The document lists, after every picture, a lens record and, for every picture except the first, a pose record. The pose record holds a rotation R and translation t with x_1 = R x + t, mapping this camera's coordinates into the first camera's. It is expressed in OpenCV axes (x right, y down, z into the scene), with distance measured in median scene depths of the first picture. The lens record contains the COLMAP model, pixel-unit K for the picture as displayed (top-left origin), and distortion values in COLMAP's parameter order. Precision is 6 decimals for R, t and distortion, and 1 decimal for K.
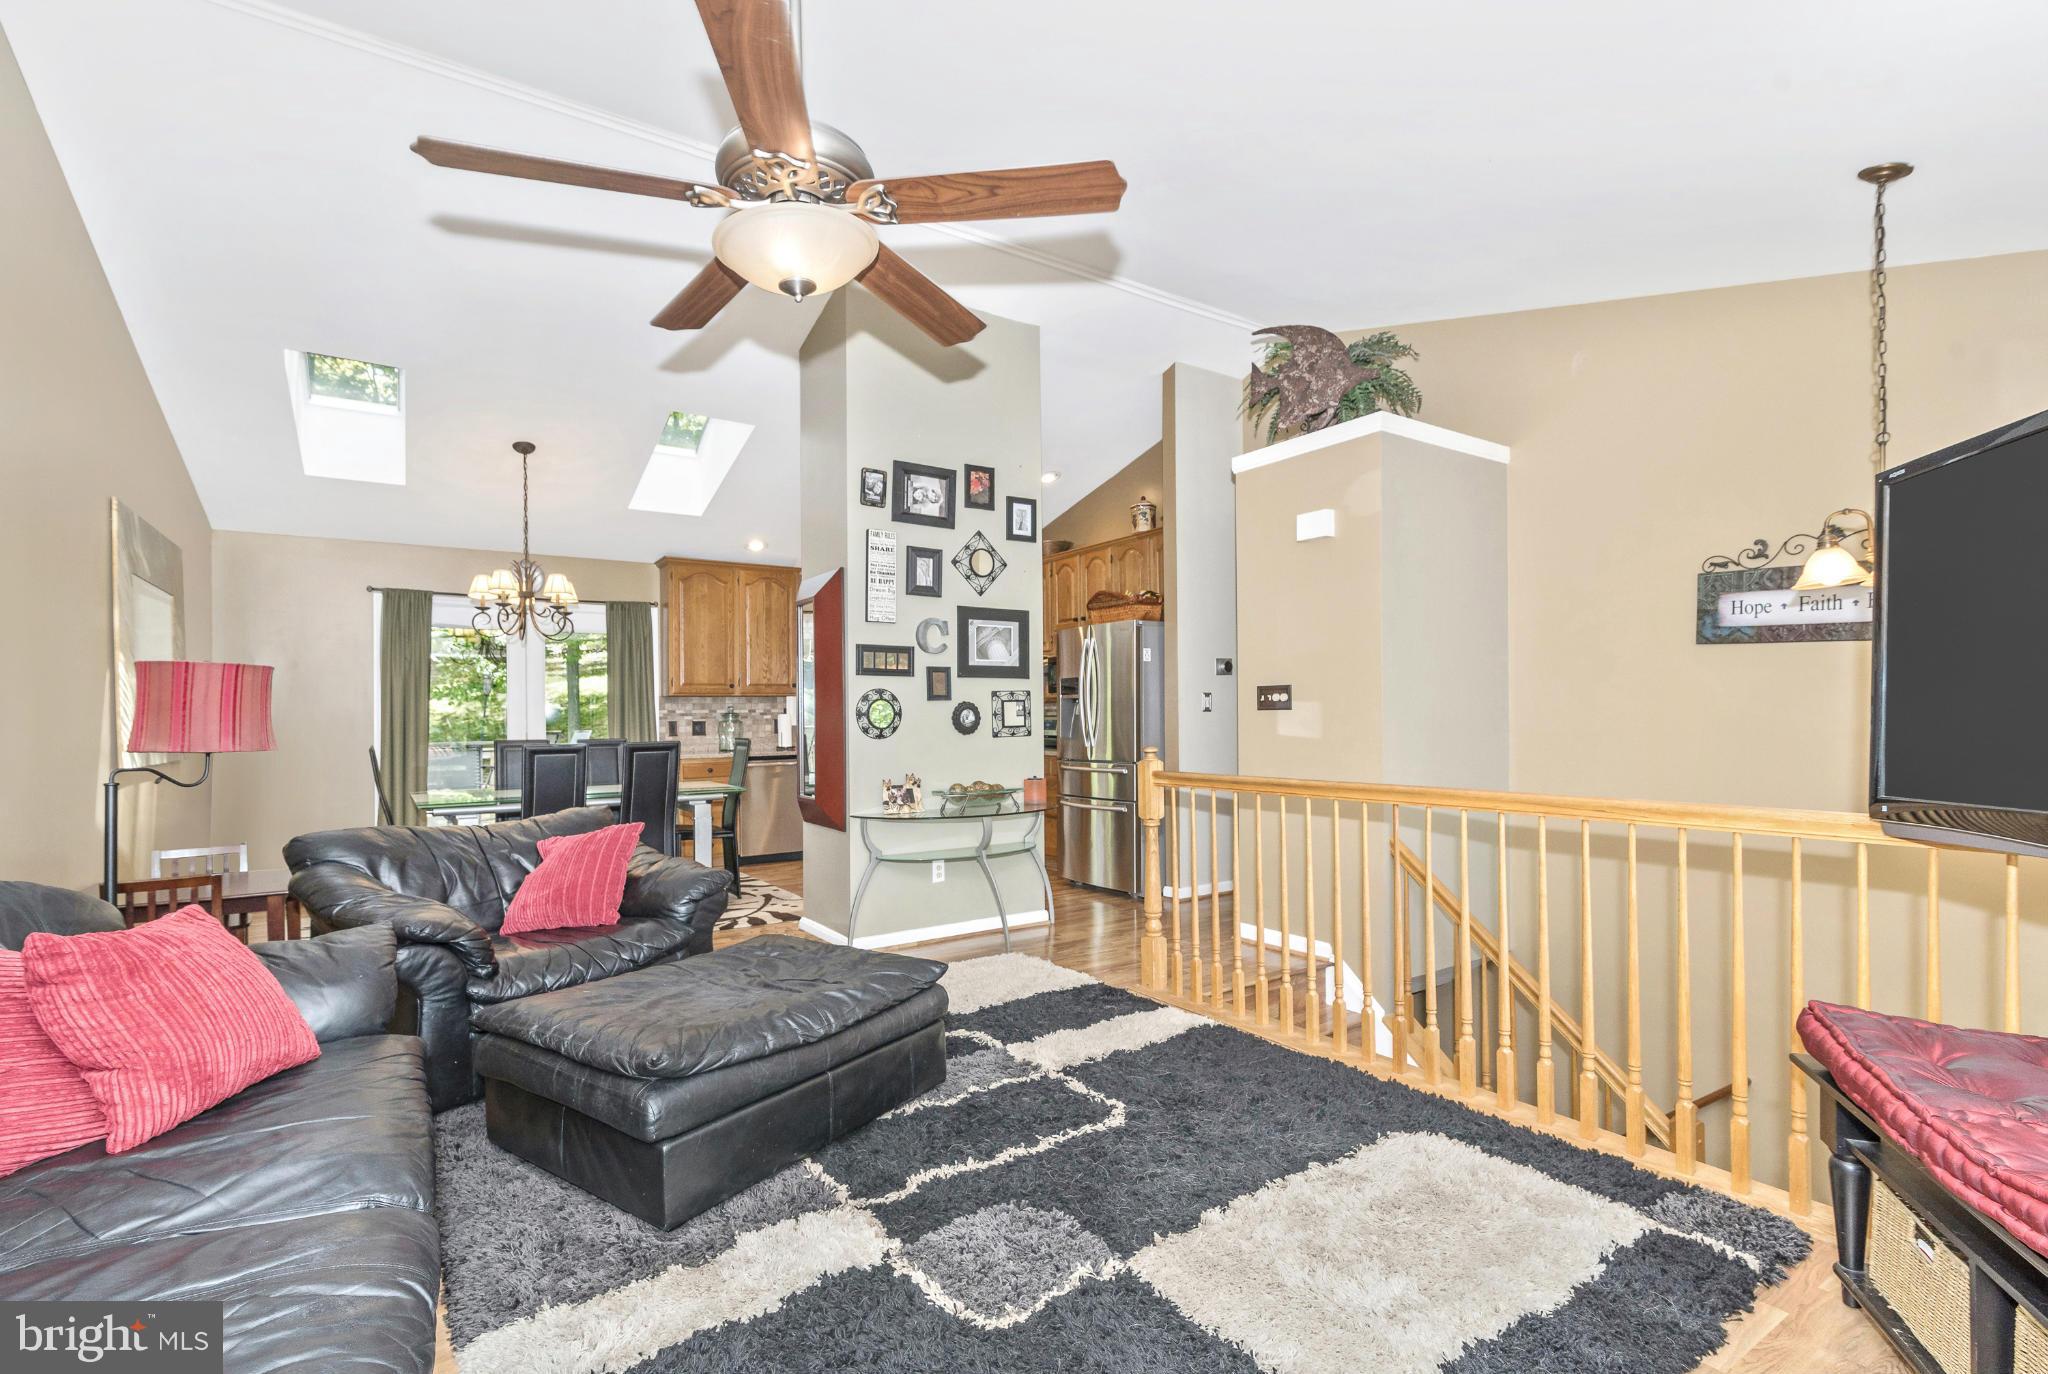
lens RADIAL K [[933.7, 0, 1019.6], [0, 933.7, 708.1], [0, 0, 1]] dist [-0.000643, -0.000160]
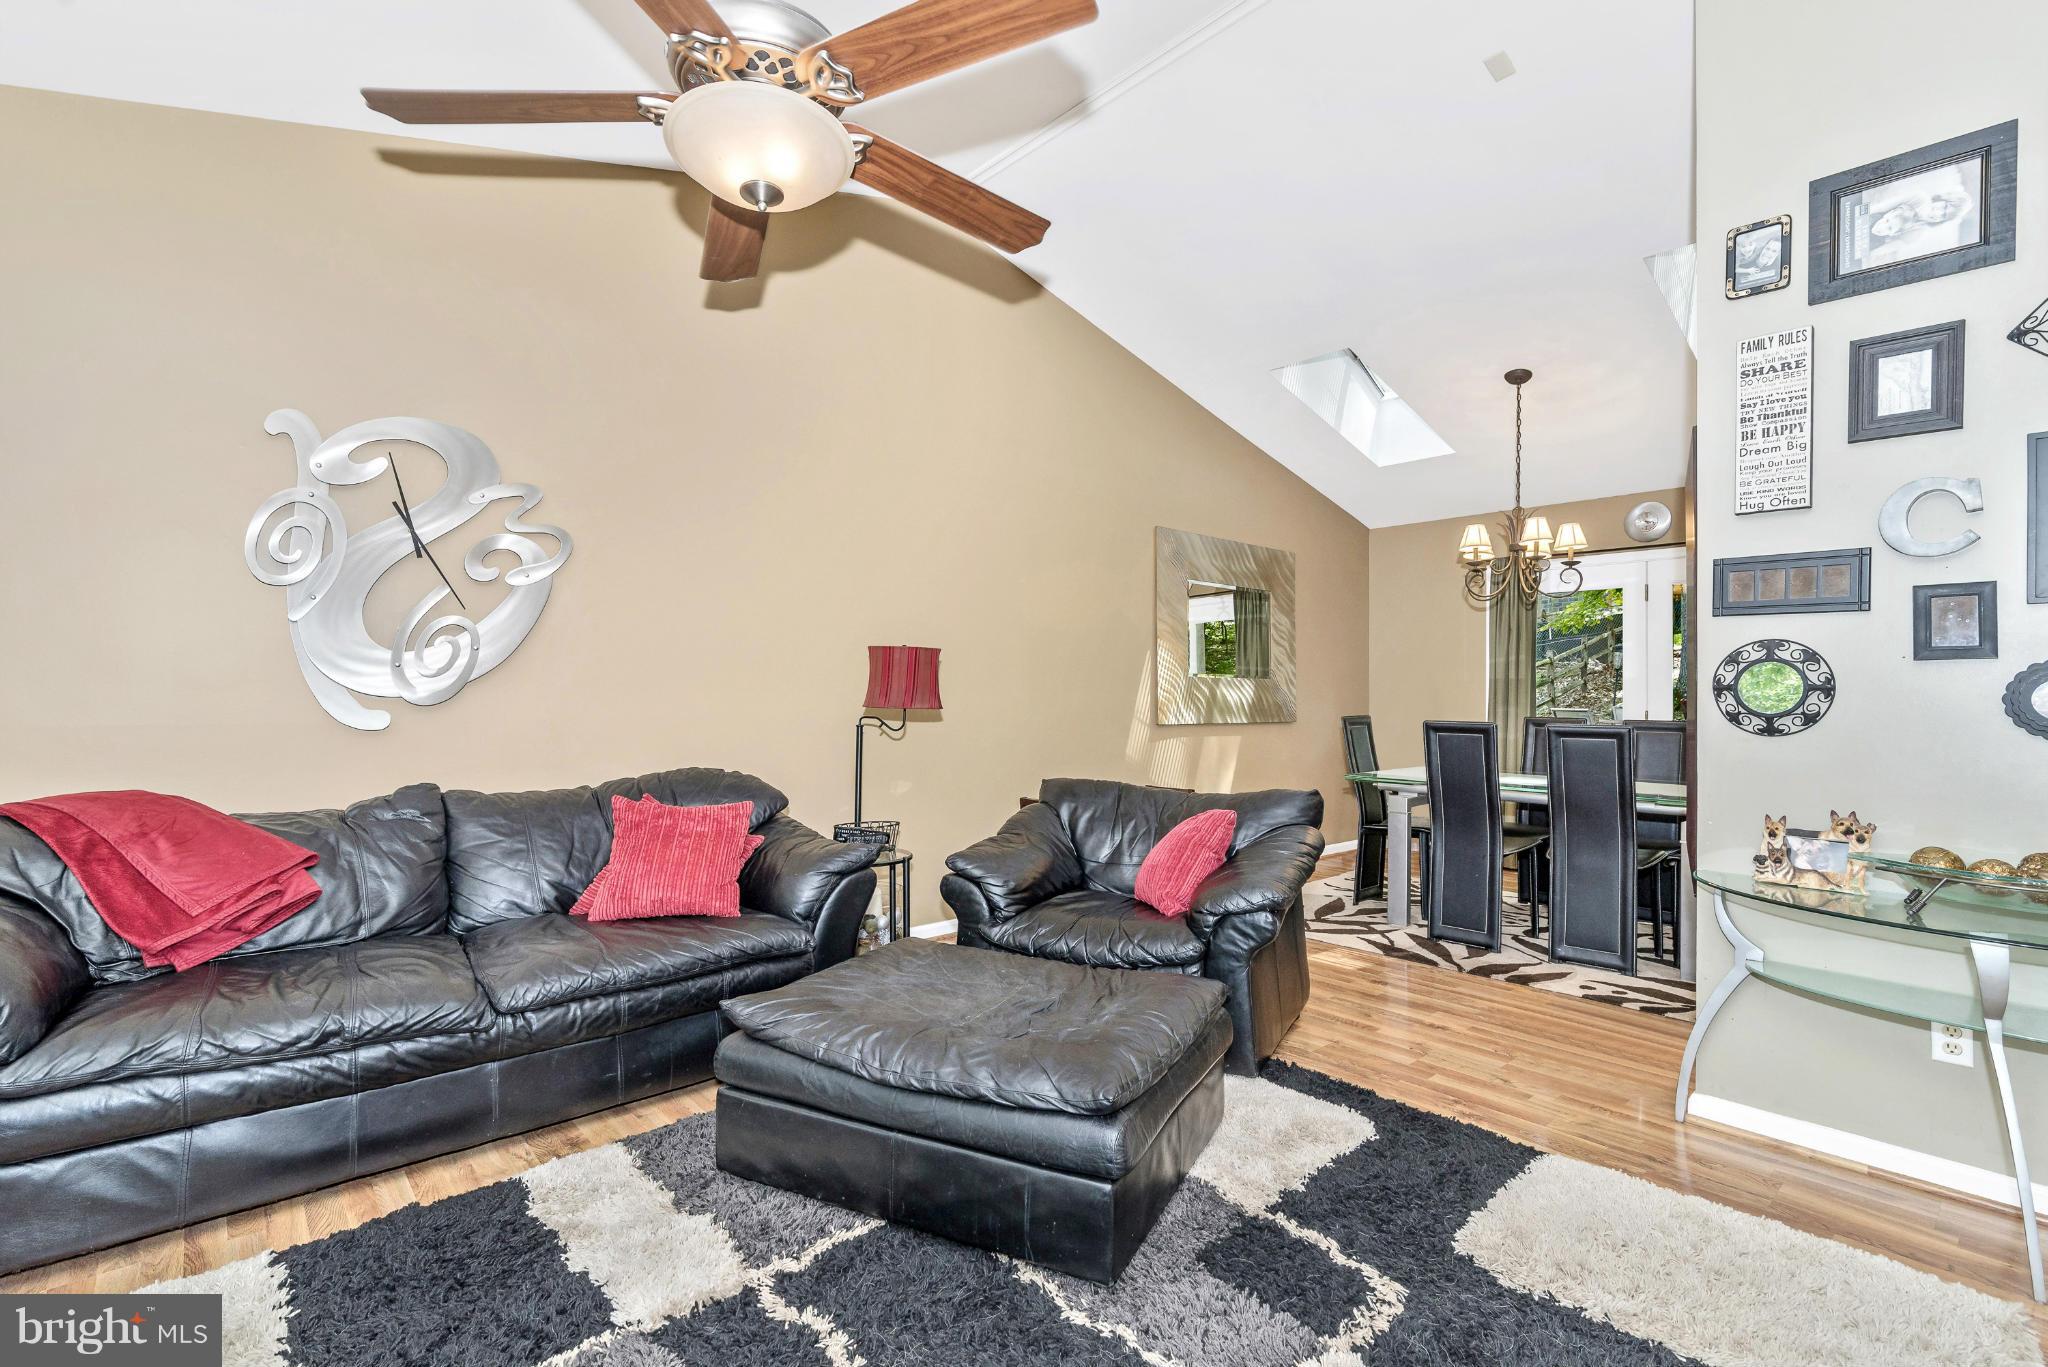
lens RADIAL K [[925.1, 0, 1023.8], [0, 925.1, 688.7], [0, 0, 1]] dist [-0.000599, 0.000203]
pose [[0.142430, 0.007647, -0.989775, 0.288998], [-0.001418, 0.999971, 0.007522, 0.003301], [0.989804, 0.000332, 0.142437, 0.491305]]
